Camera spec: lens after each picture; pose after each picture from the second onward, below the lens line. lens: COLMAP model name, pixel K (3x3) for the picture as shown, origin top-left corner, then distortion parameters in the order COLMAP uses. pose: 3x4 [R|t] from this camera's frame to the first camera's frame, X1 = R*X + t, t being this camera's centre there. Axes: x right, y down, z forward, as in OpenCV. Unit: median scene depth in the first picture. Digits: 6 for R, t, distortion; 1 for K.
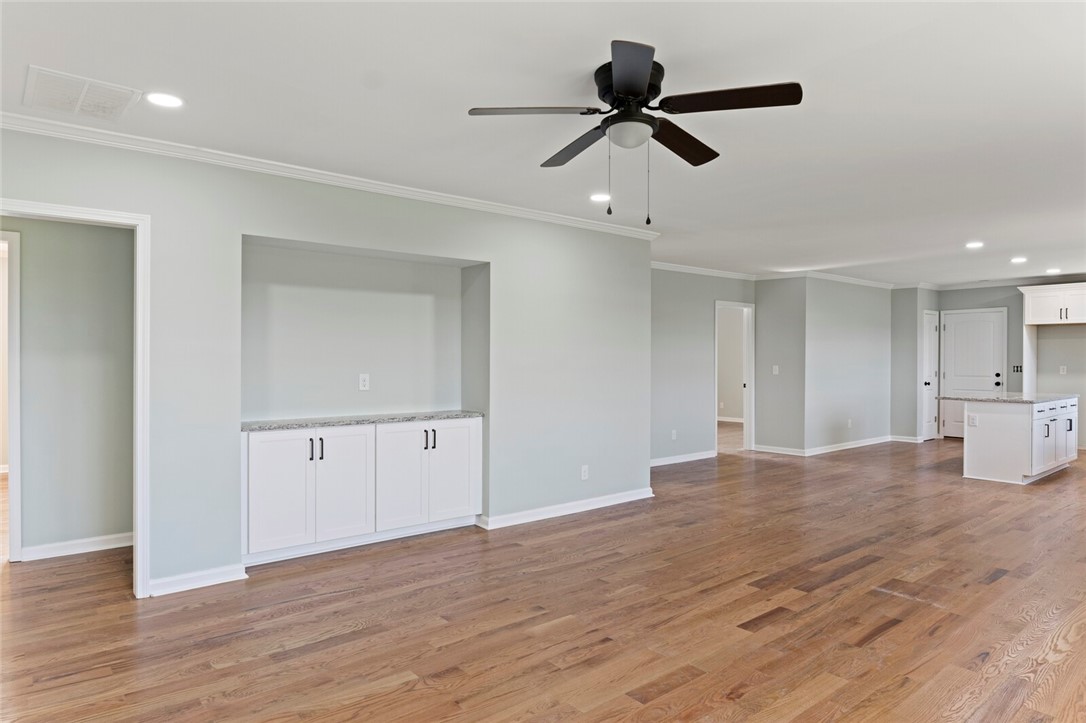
lens RADIAL K [[652.4, 0, 544.6], [0, 652.4, 359.9], [0, 0, 1]] dist [0.002138, -0.005858]
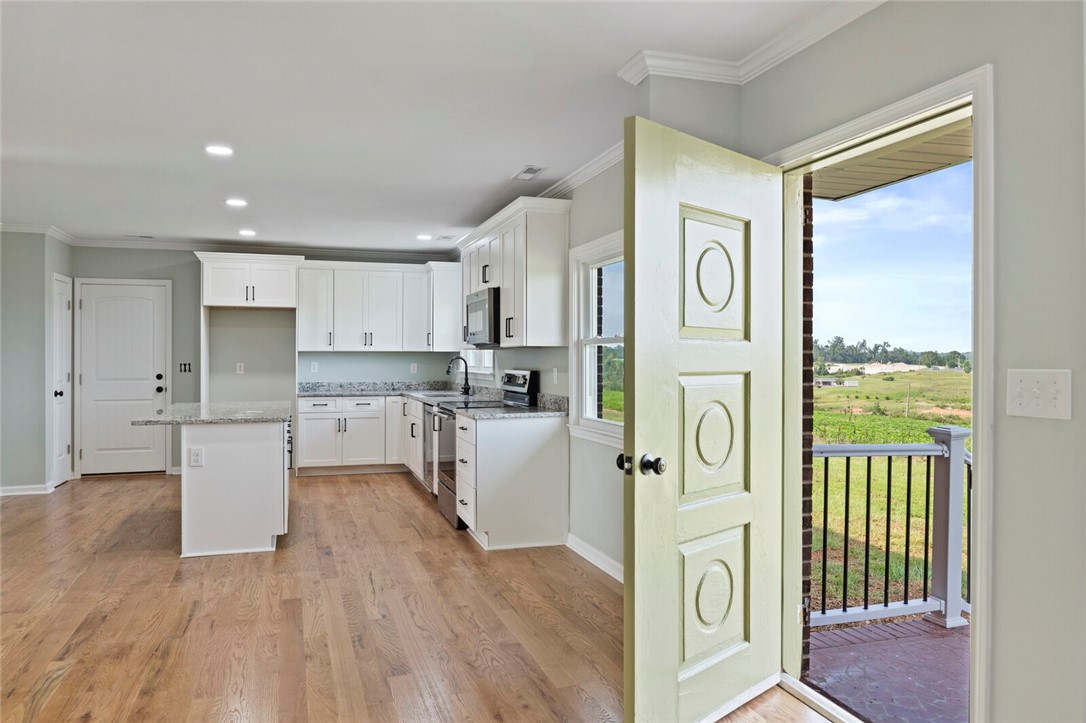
lens RADIAL K [[752.8, 0, 541.8], [0, 752.8, 362.0], [0, 0, 1]] dist [-0.011007, -0.000795]
pose [[0.368898, -0.007608, 0.929439, 0.143166], [0.000661, 0.999968, 0.007923, 0.002171], [-0.929470, -0.002309, 0.368891, 0.458126]]
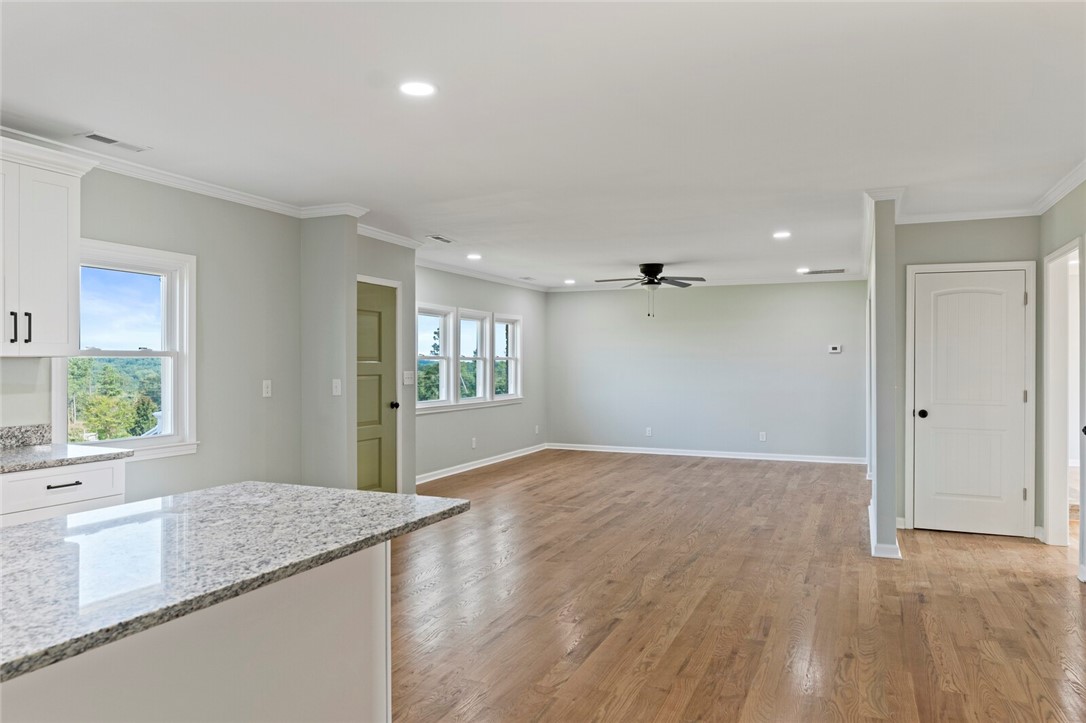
lens RADIAL K [[752.8, 0, 548.7], [0, 752.8, 361.2], [0, 0, 1]] dist [-0.011007, -0.000795]
pose [[-0.886699, -0.001210, -0.462346, 0.754350], [0.000872, 0.999990, -0.004290, -0.001691], [0.462347, -0.004207, -0.886689, 1.361584]]
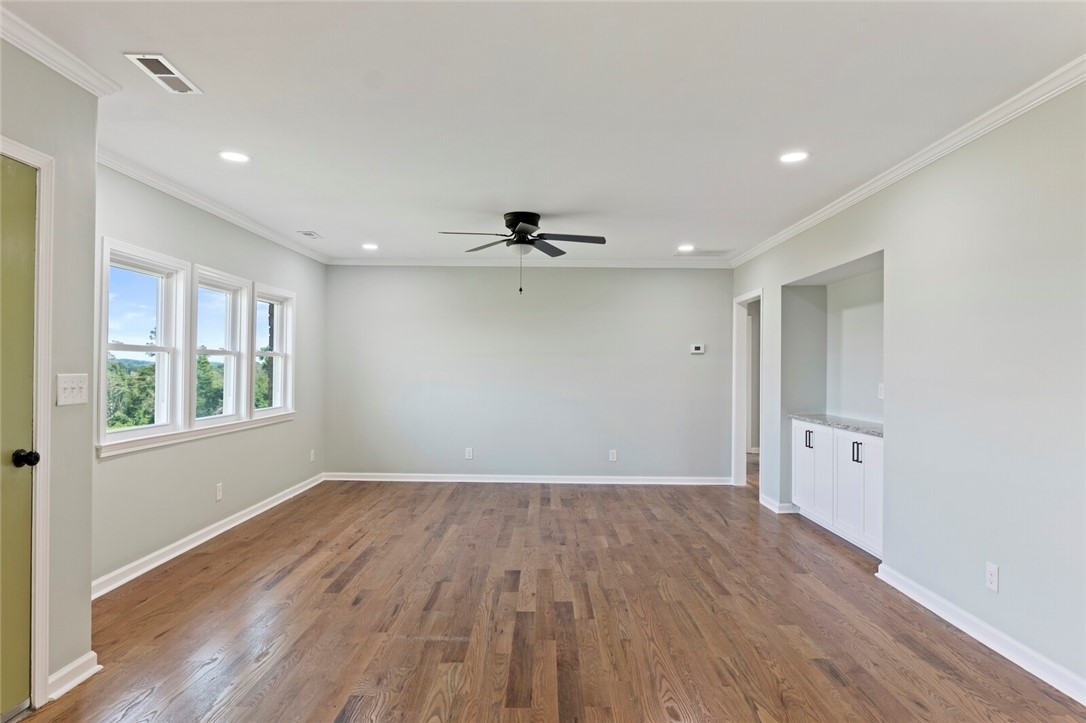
lens RADIAL K [[652.4, 0, 537.9], [0, 652.4, 360.2], [0, 0, 1]] dist [0.002138, -0.005858]
pose [[-0.647993, -0.014153, -0.761515, 0.574259], [-0.007296, 0.999897, -0.012375, 0.002117], [0.761611, -0.002463, -0.648030, 0.846932]]
